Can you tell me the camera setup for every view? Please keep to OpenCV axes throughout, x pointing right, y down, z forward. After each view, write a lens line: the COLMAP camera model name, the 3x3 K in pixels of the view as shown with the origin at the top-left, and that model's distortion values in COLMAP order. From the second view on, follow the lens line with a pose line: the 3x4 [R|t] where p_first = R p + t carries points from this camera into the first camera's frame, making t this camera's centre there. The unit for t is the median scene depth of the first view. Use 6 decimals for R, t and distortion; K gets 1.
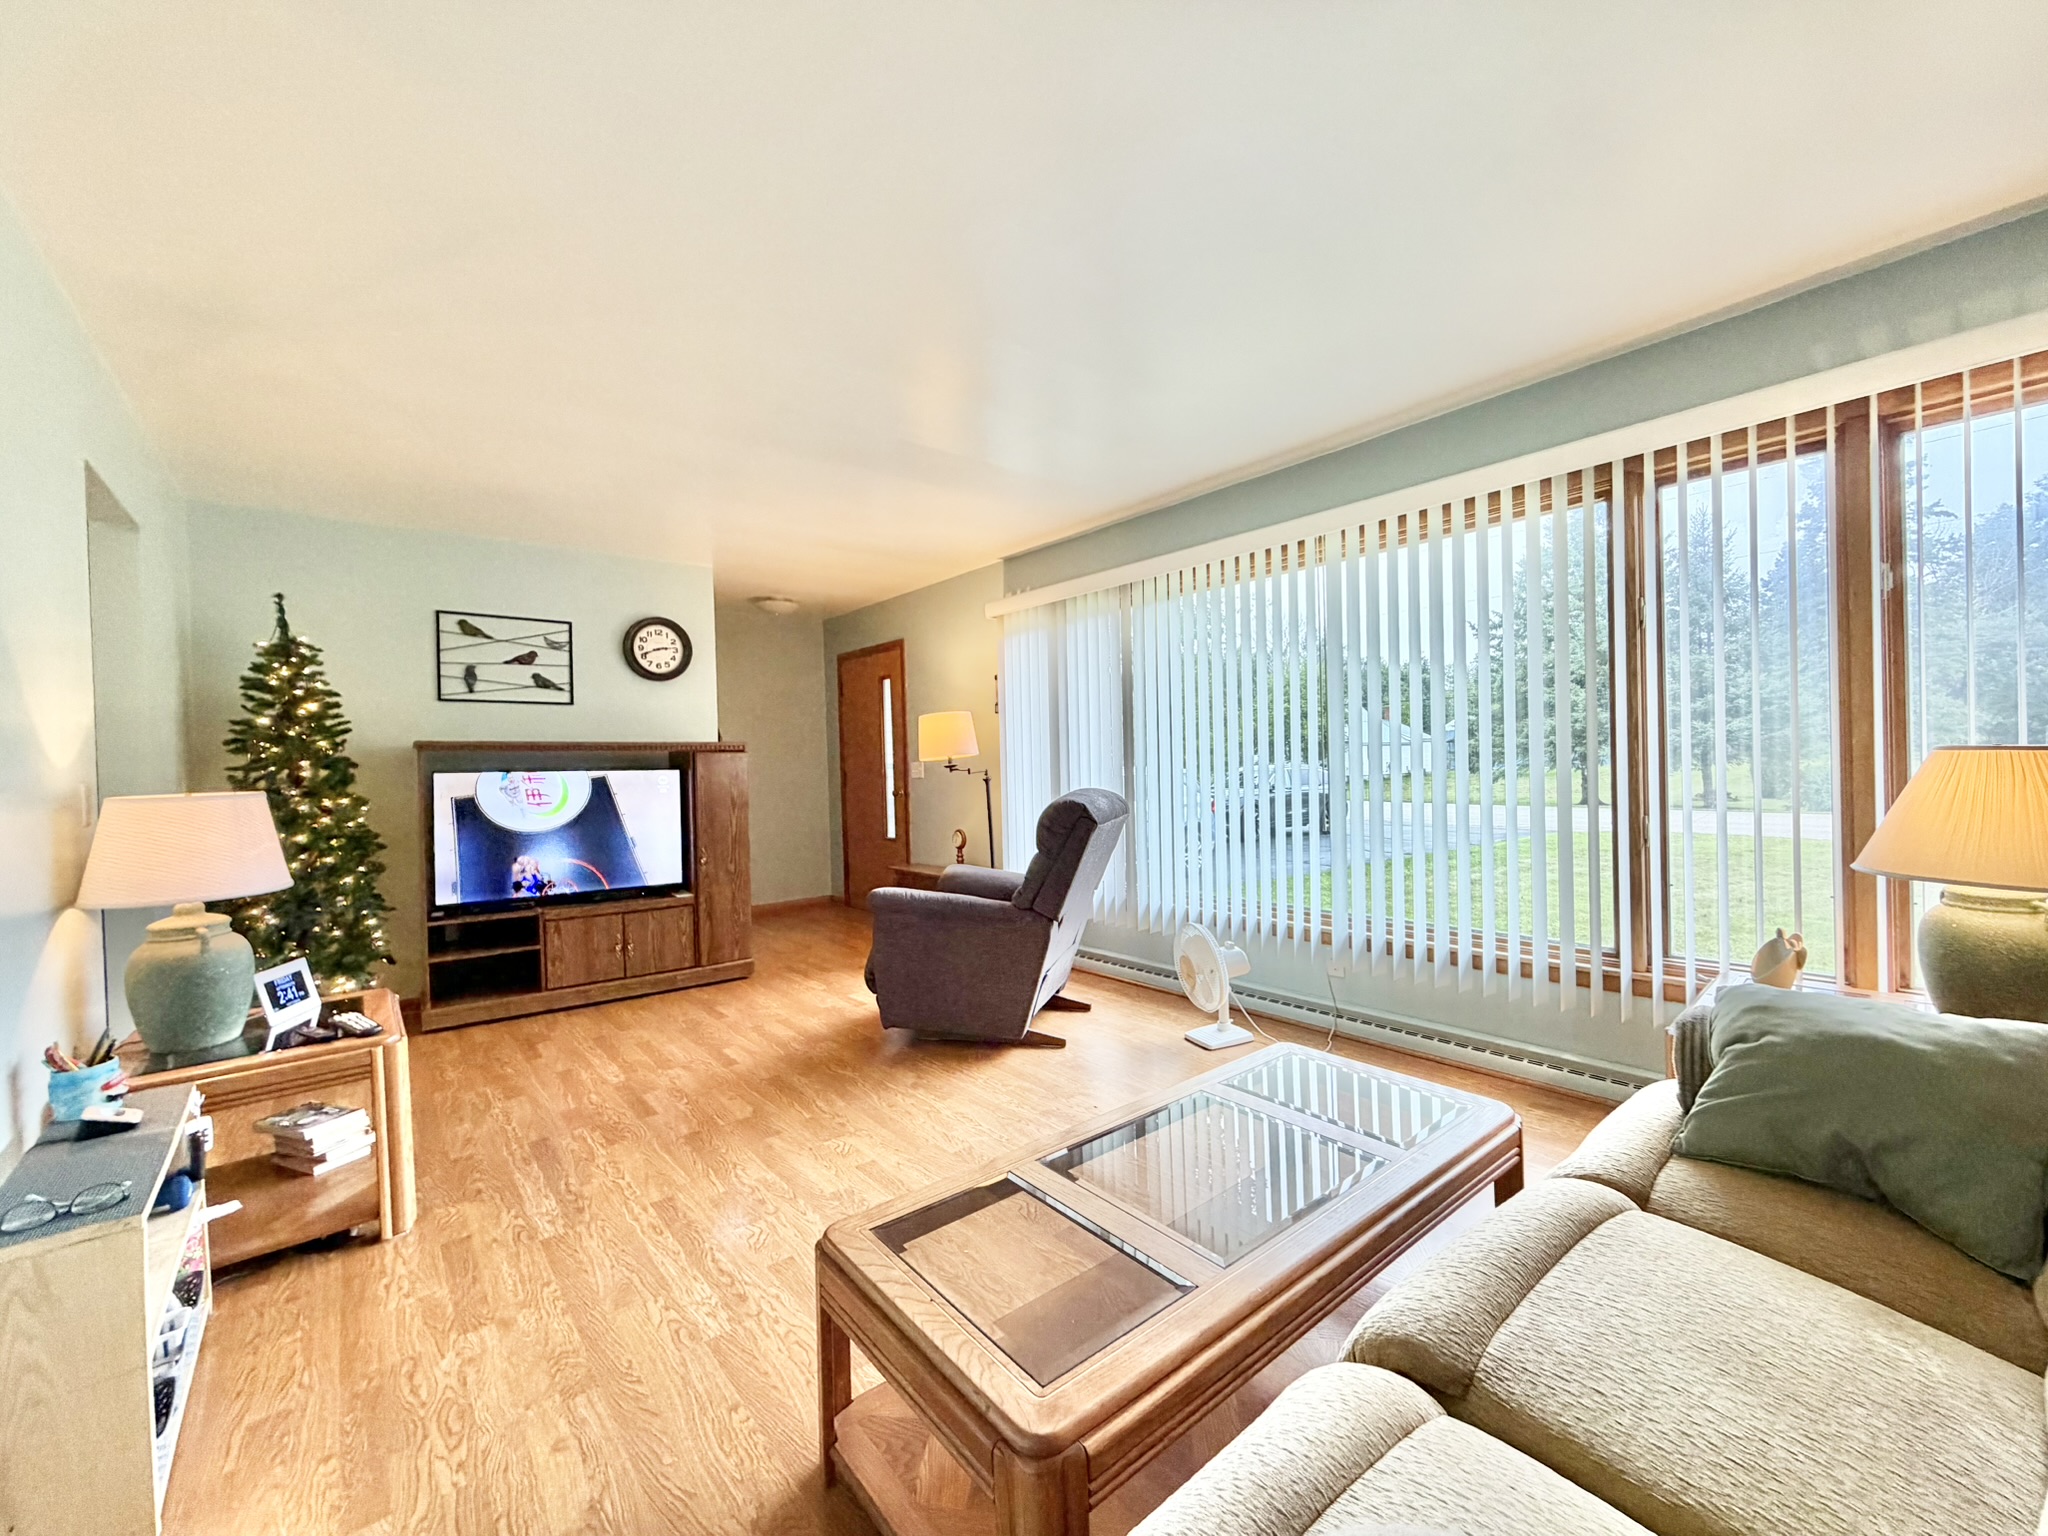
lens RADIAL K [[816.0, 0, 1009.0], [0, 816.0, 775.1], [0, 0, 1]] dist [-0.000151, 0.000058]
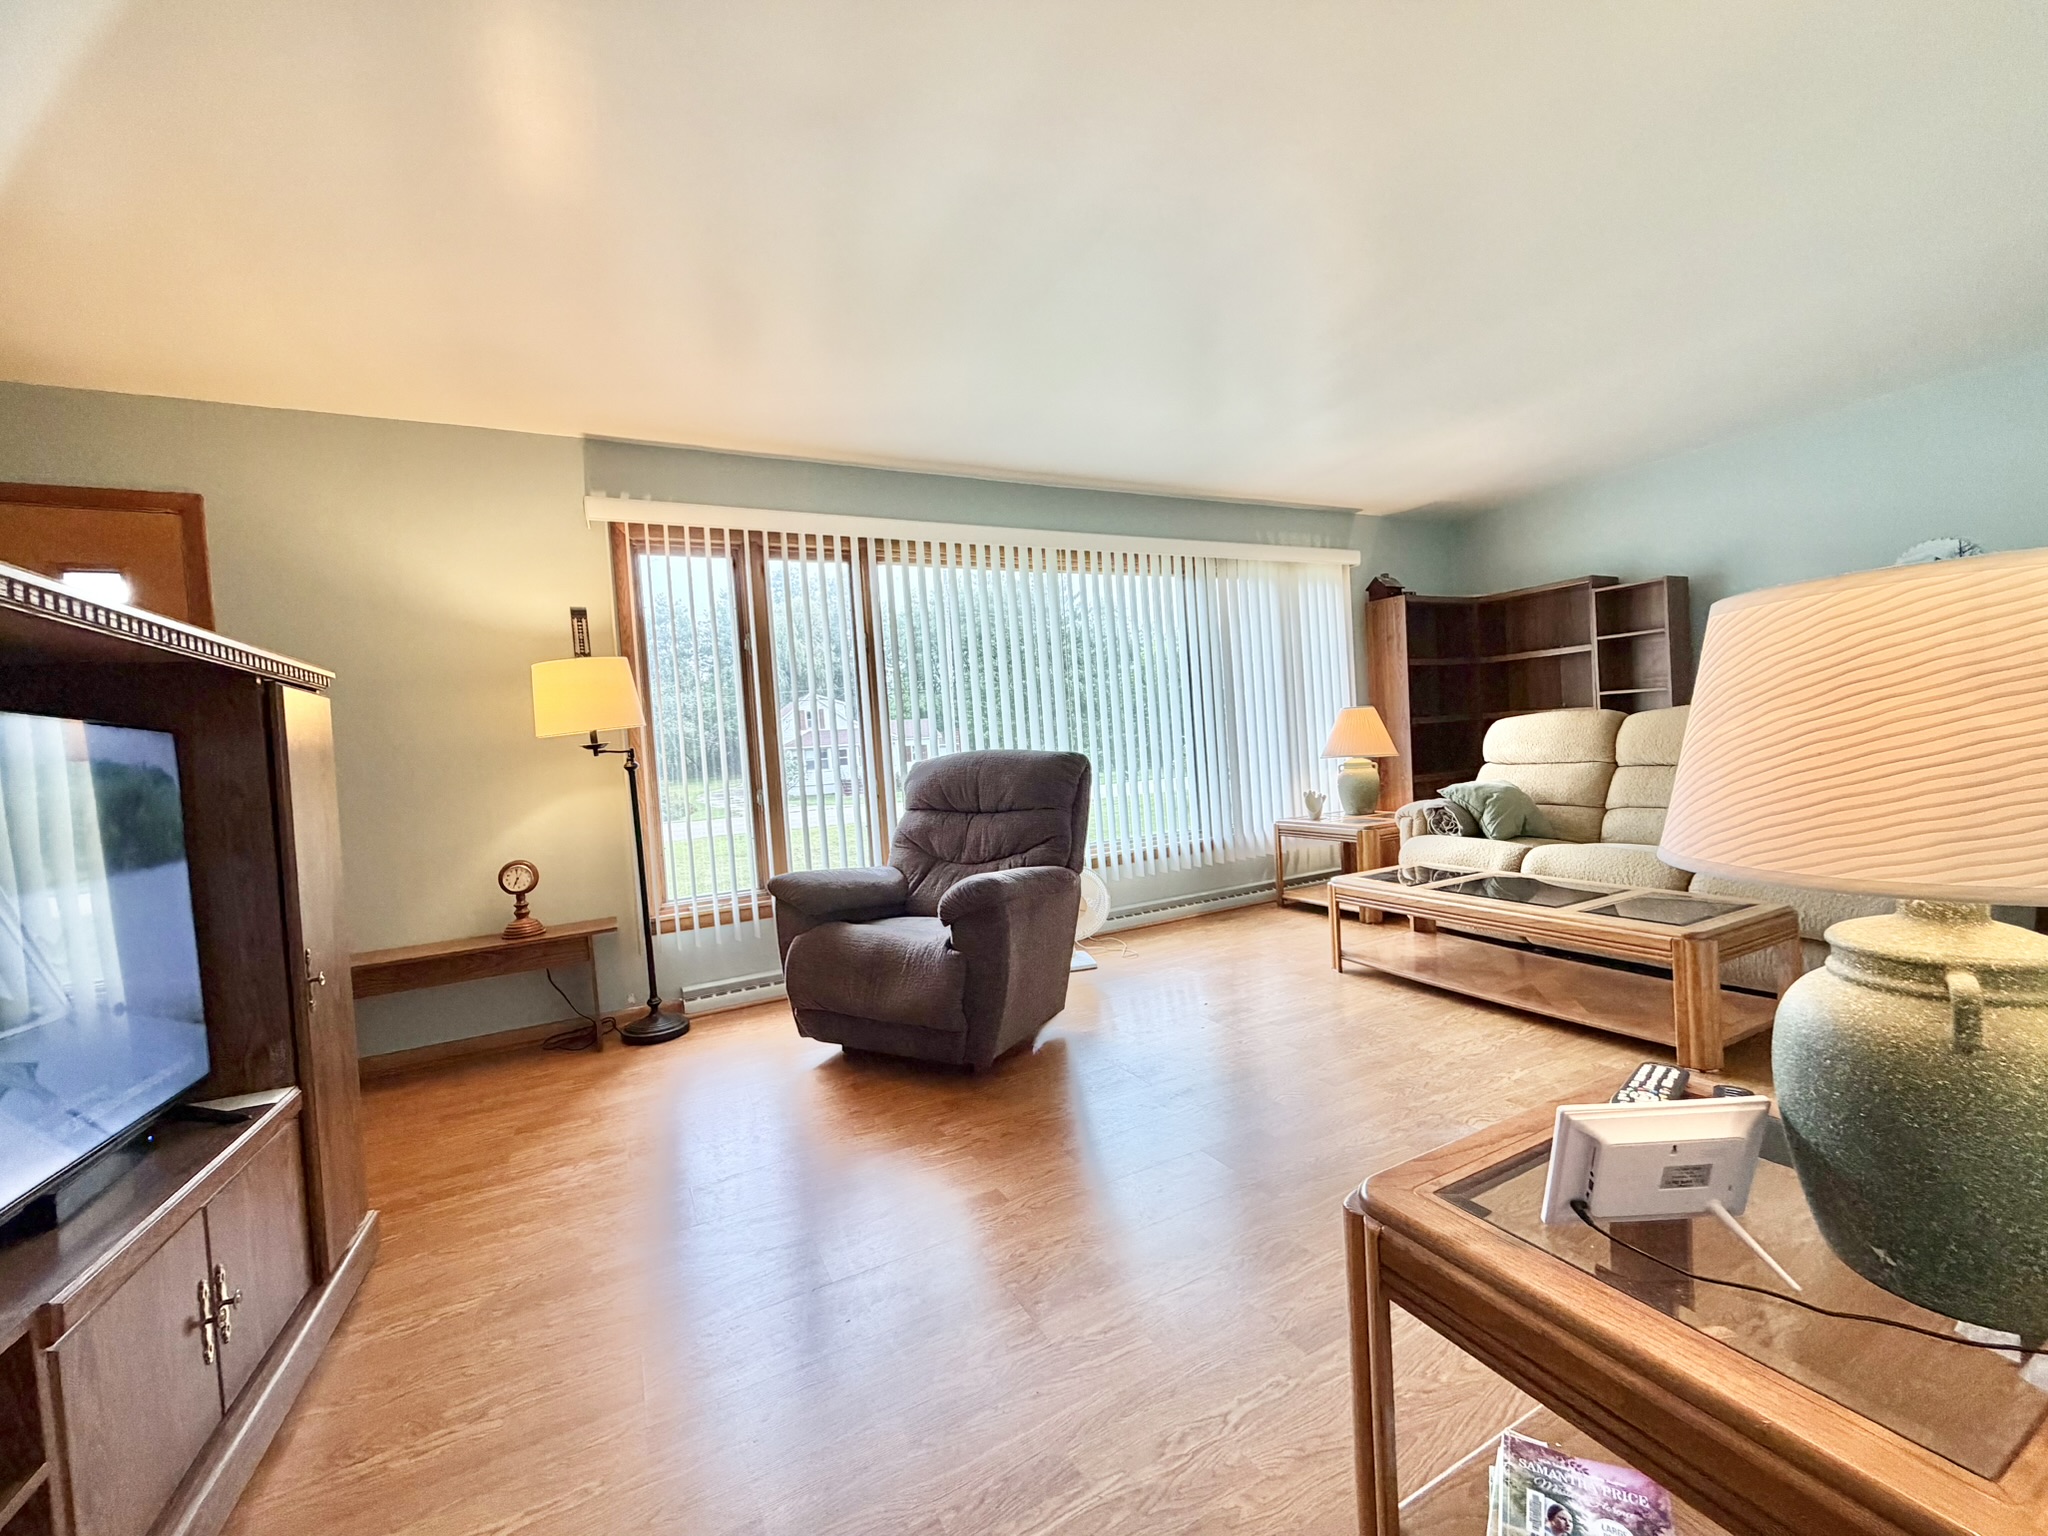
lens RADIAL K [[816.0, 0, 1008.9], [0, 816.0, 768.1], [0, 0, 1]] dist [-0.000151, 0.000058]
pose [[0.202818, -0.006982, 0.979192, -0.492463], [0.083538, 0.996452, -0.010198, 0.031636], [-0.975647, 0.083868, 0.202681, 0.463536]]
